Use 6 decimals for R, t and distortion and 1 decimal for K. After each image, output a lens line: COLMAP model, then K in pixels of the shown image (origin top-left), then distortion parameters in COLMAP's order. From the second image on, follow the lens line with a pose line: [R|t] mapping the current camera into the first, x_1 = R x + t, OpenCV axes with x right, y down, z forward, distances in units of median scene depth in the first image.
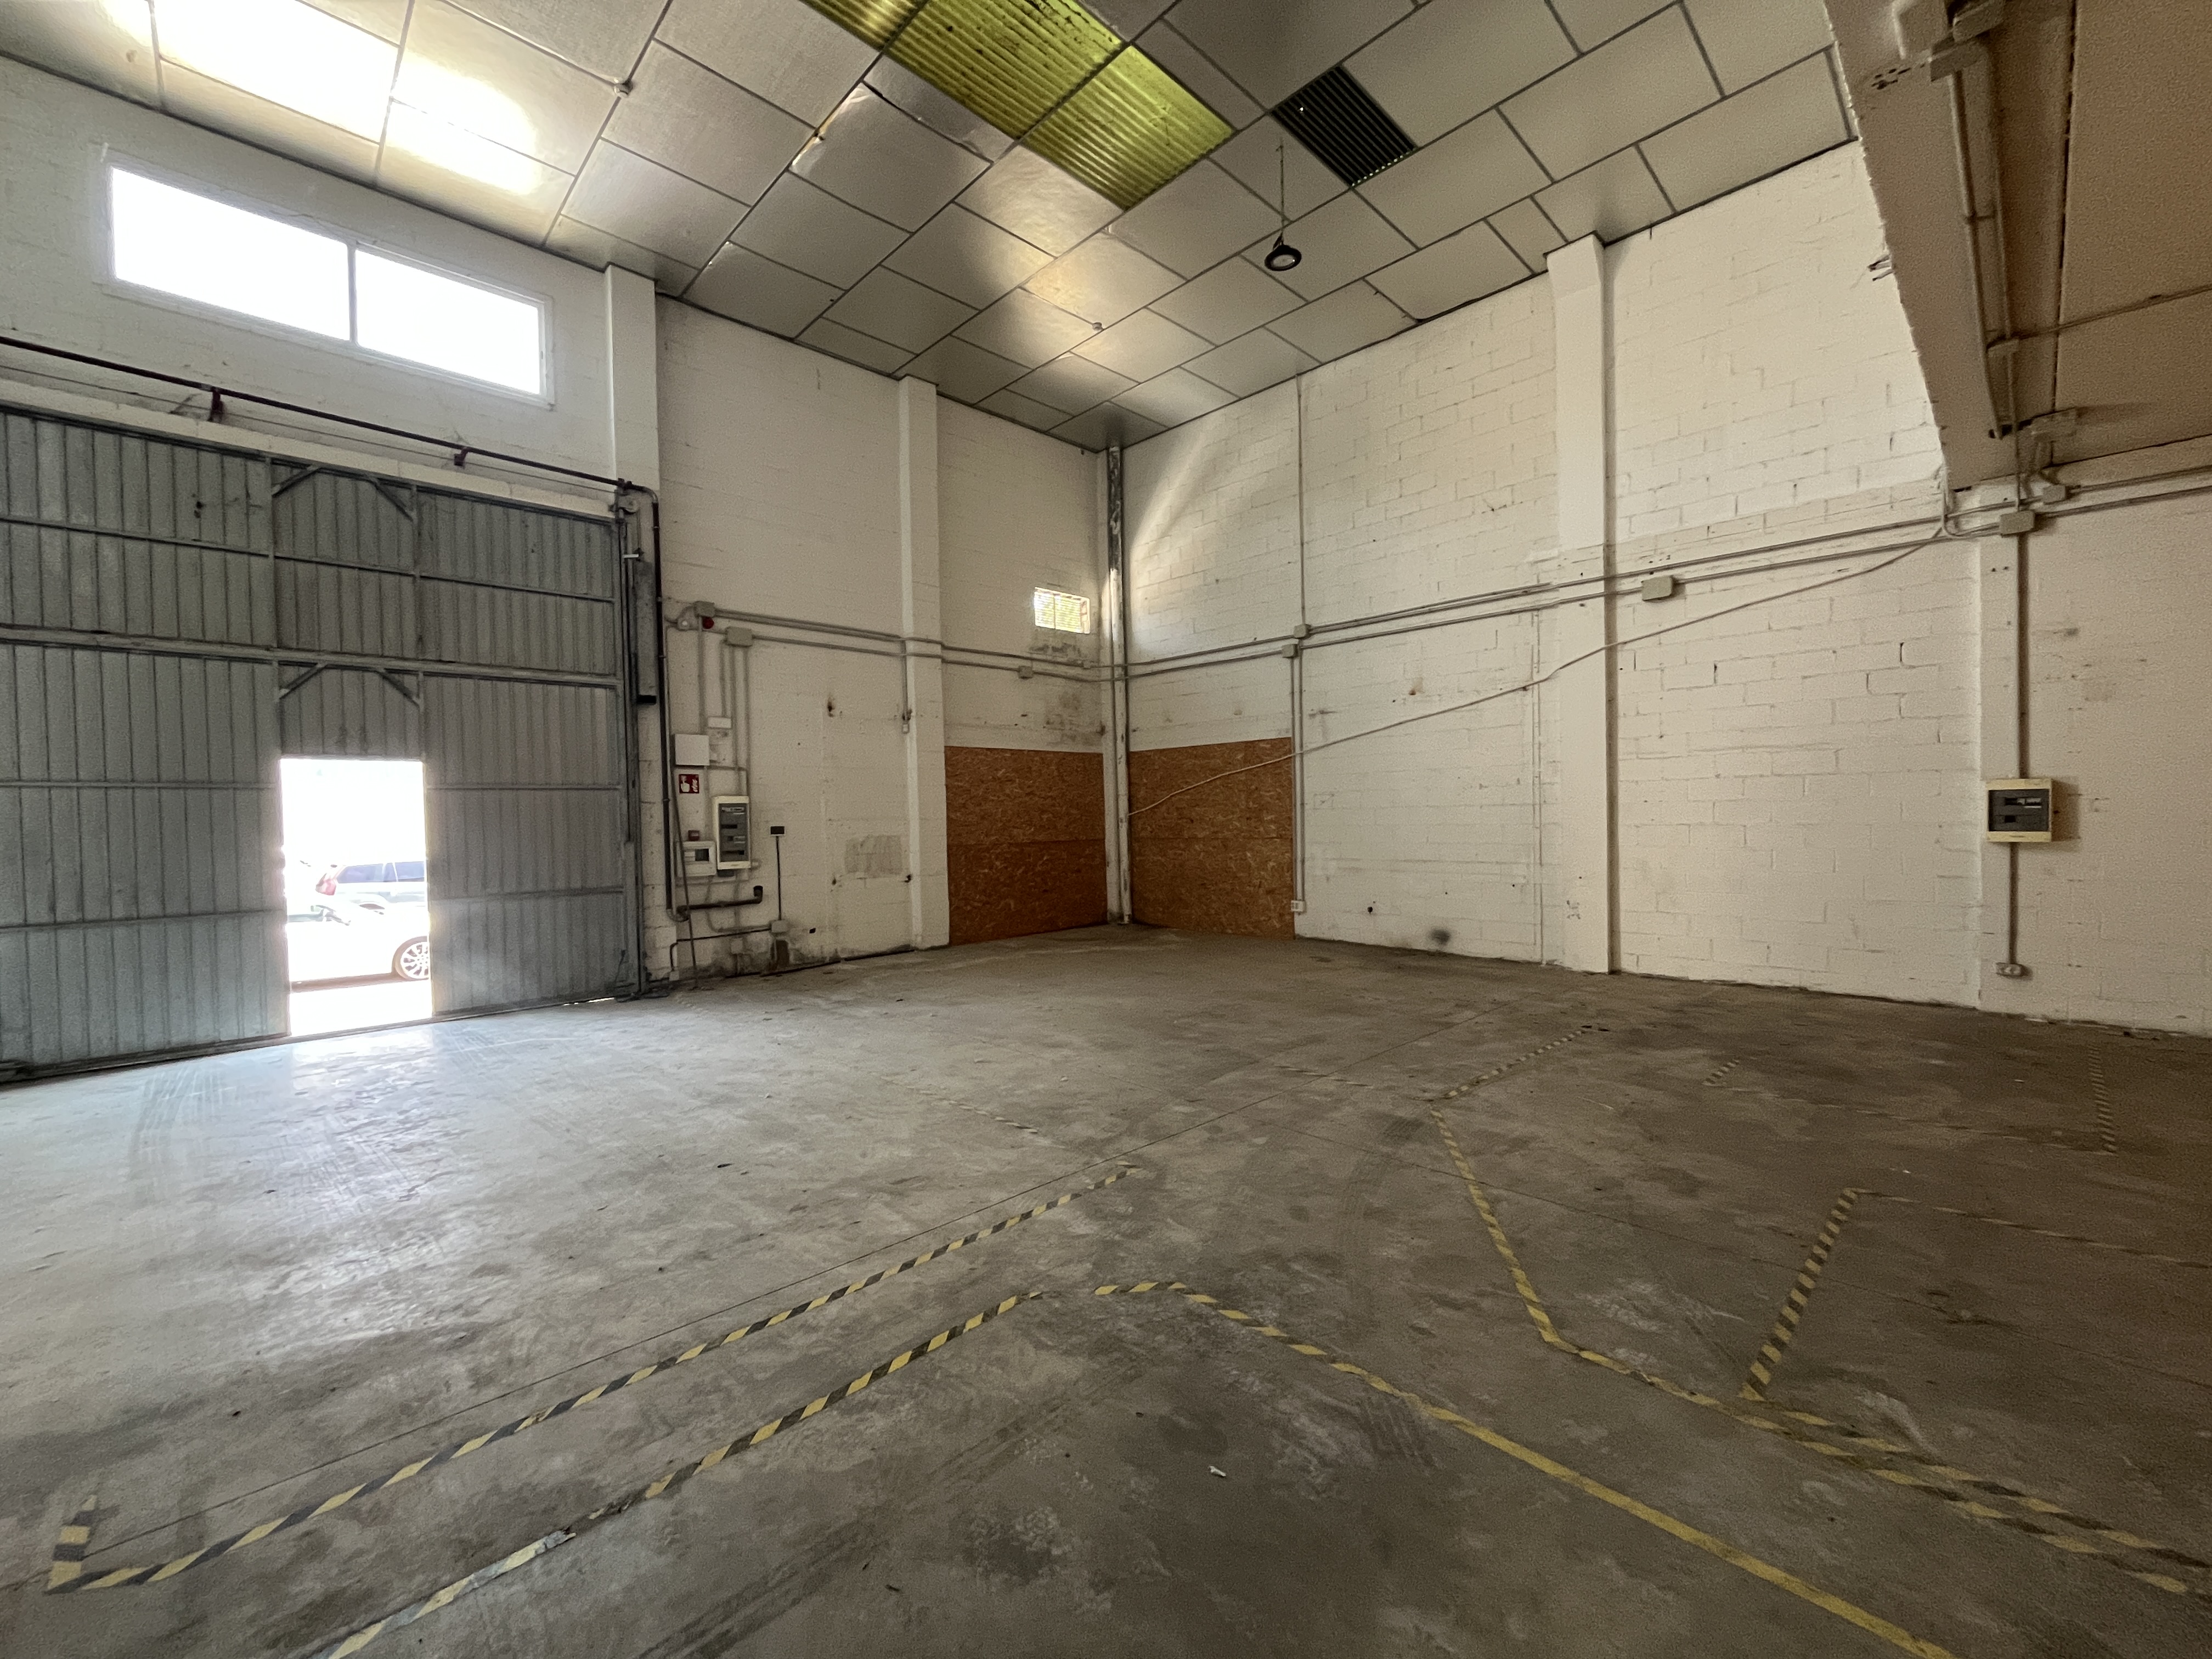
lens RADIAL K [[896.9, 0, 1100.8], [0, 896.9, 833.1], [0, 0, 1]] dist [-0.002265, -0.000610]
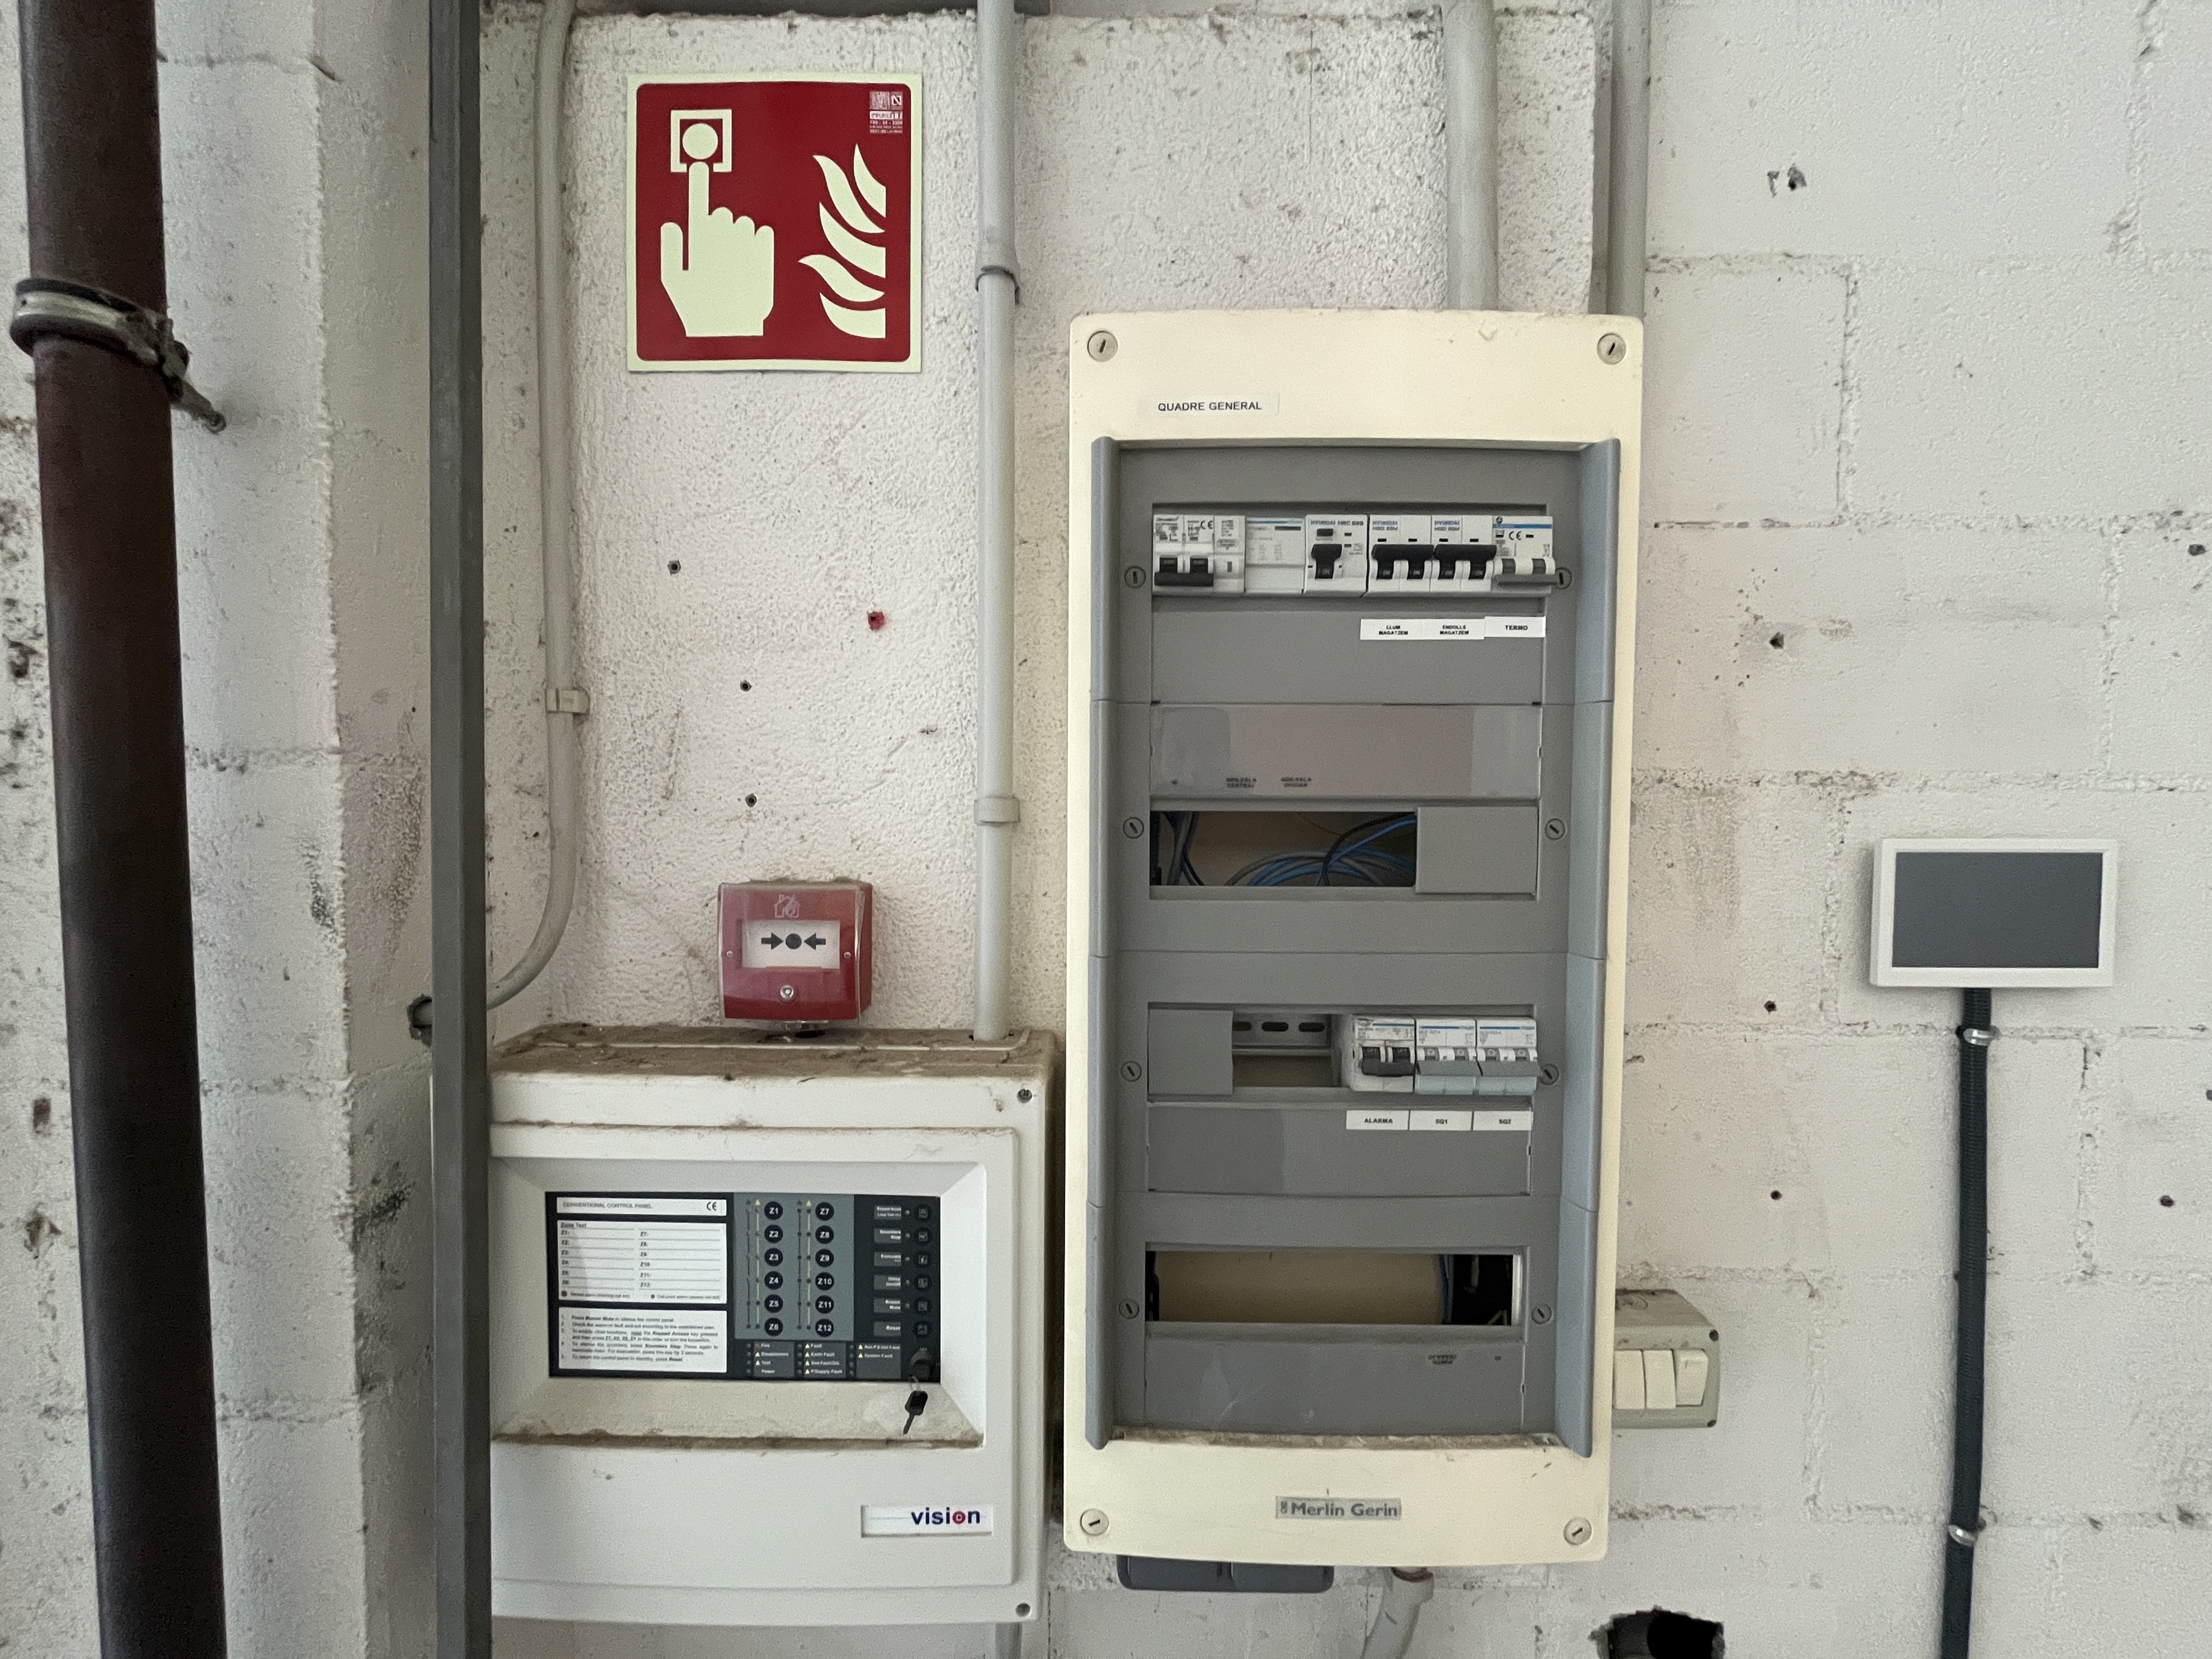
lens RADIAL K [[896.9, 0, 1113.0], [0, 896.9, 831.8], [0, 0, 1]] dist [-0.002265, -0.000610]
pose [[0.701238, 0.062563, -0.710177, -0.417377], [-0.030375, 0.997859, 0.057914, -0.012811], [0.712280, -0.019040, 0.701638, 1.043548]]
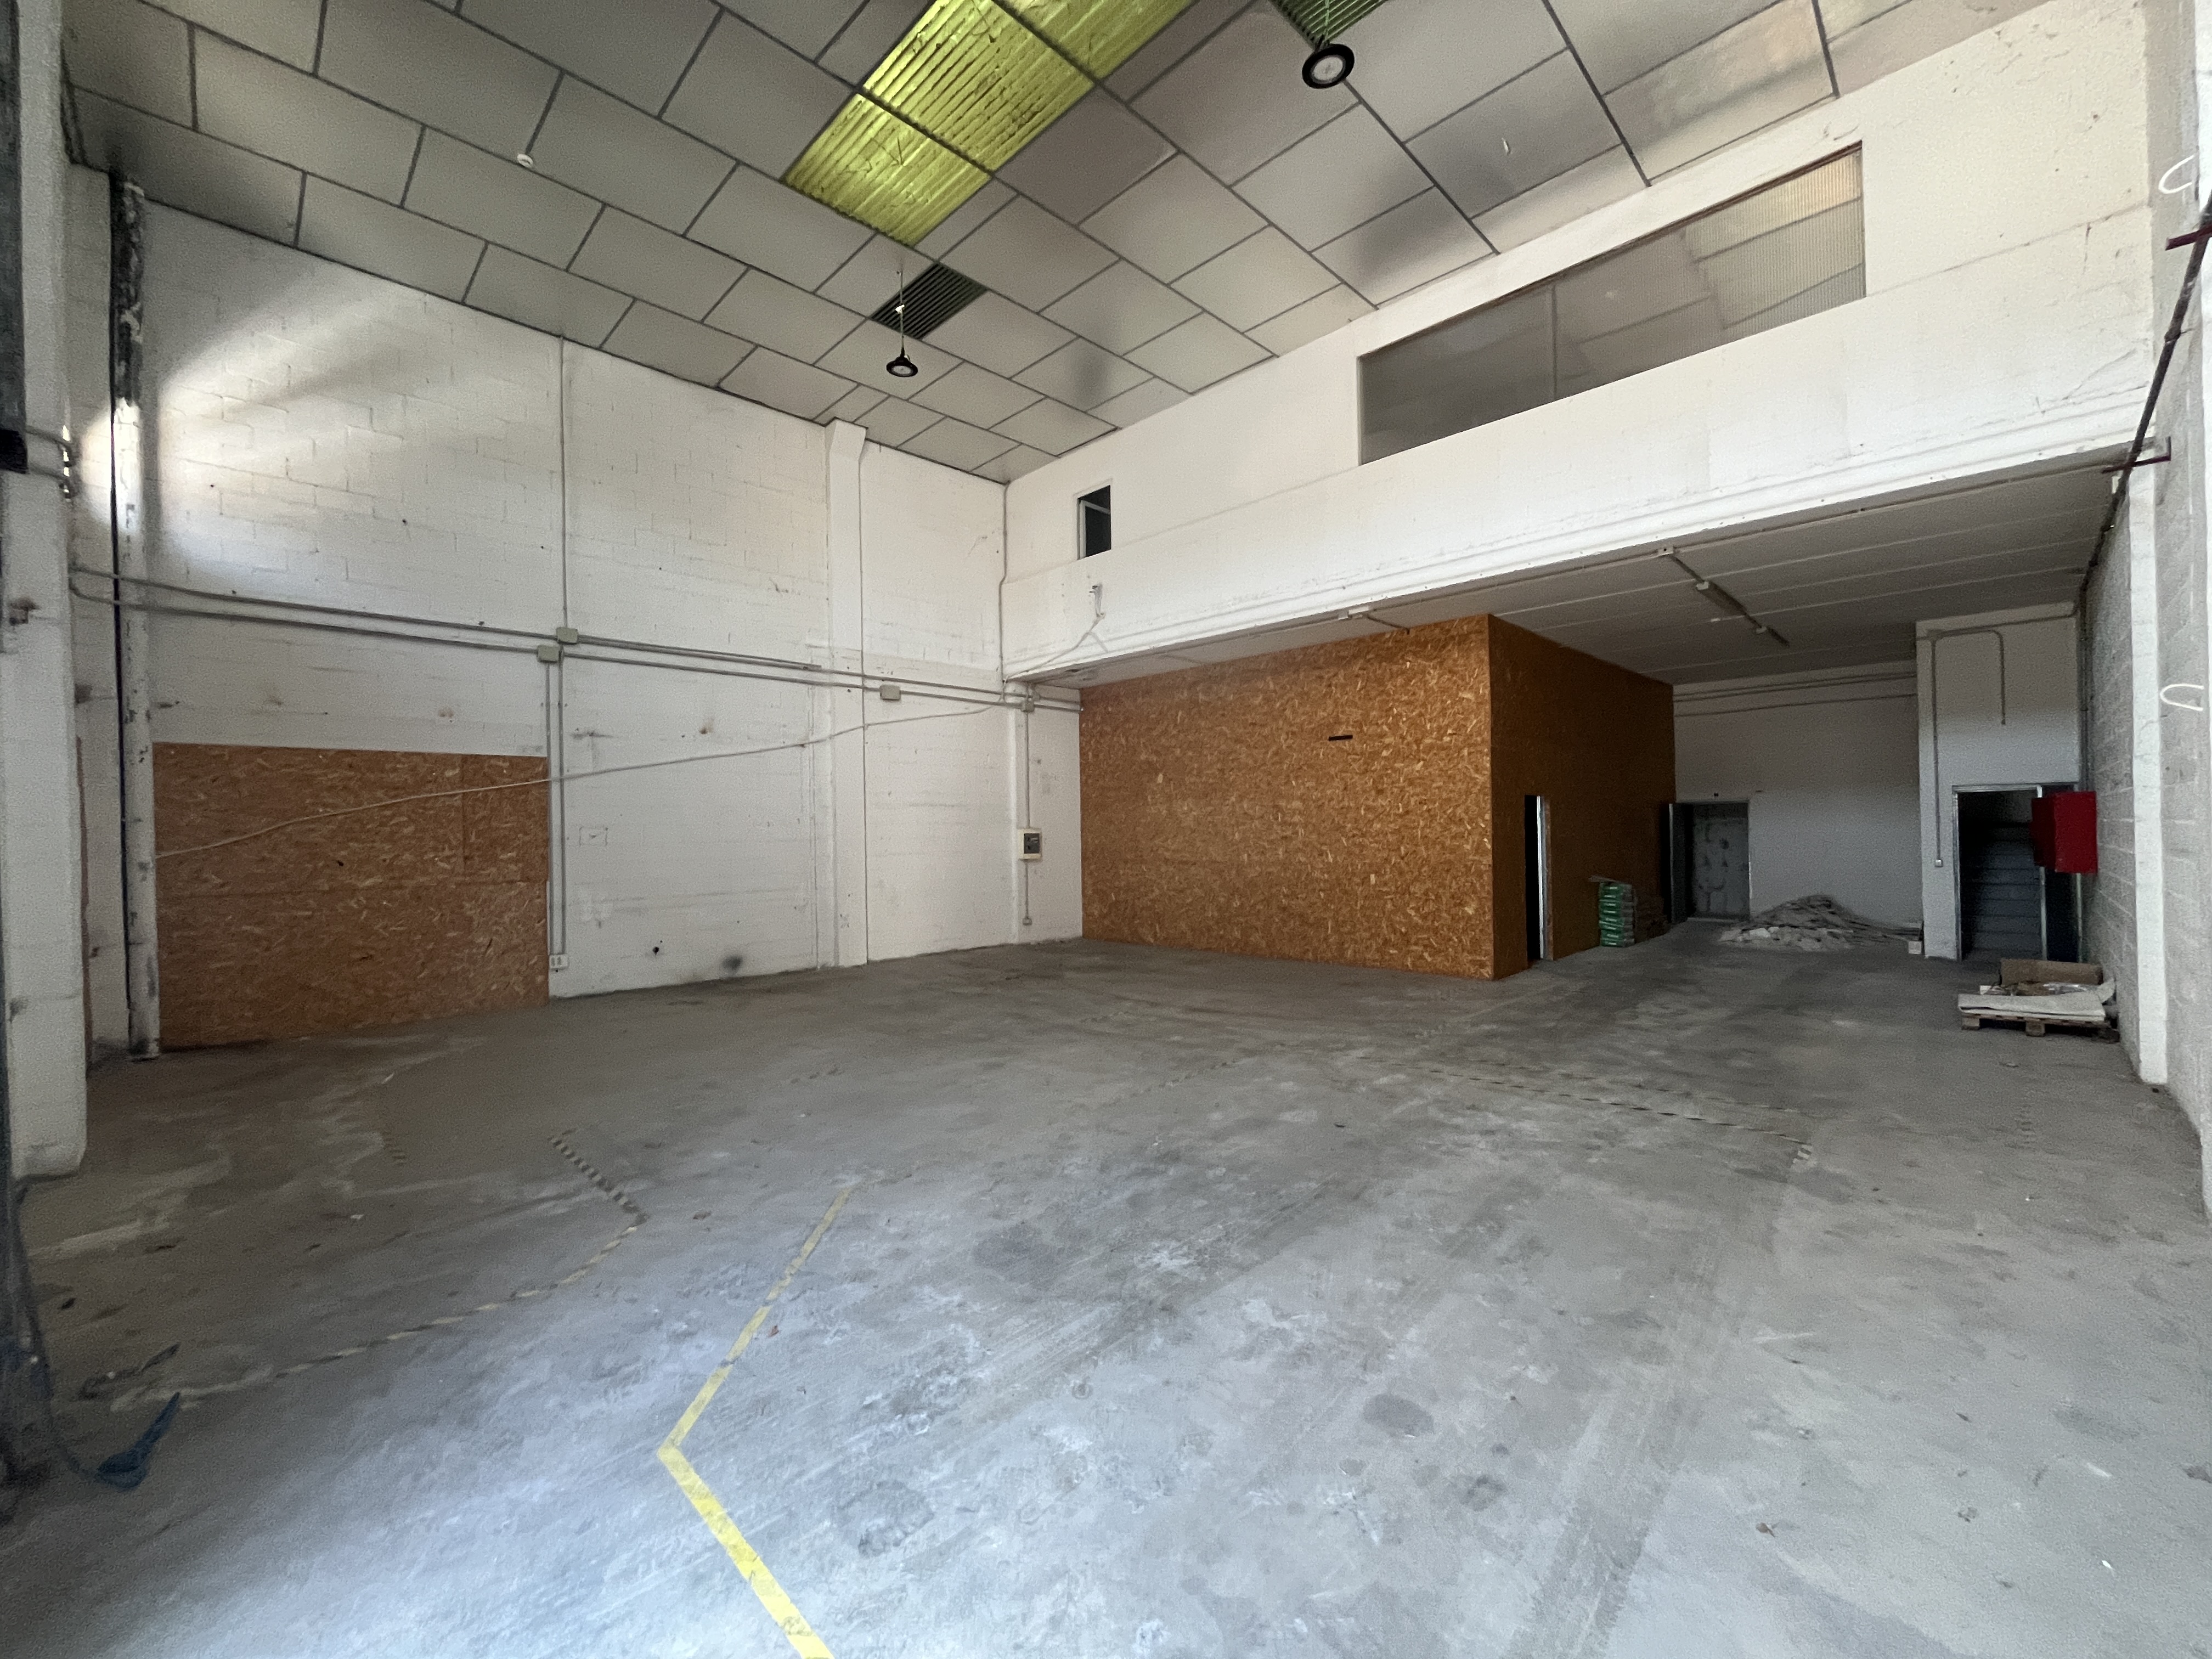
lens RADIAL K [[896.9, 0, 1098.8], [0, 896.9, 833.0], [0, 0, 1]] dist [-0.002265, -0.000610]
pose [[-0.012573, 0.018188, 0.999756, -0.811380], [0.038168, 0.999115, -0.017696, -0.004695], [-0.999192, 0.037936, -0.013256, 0.663332]]
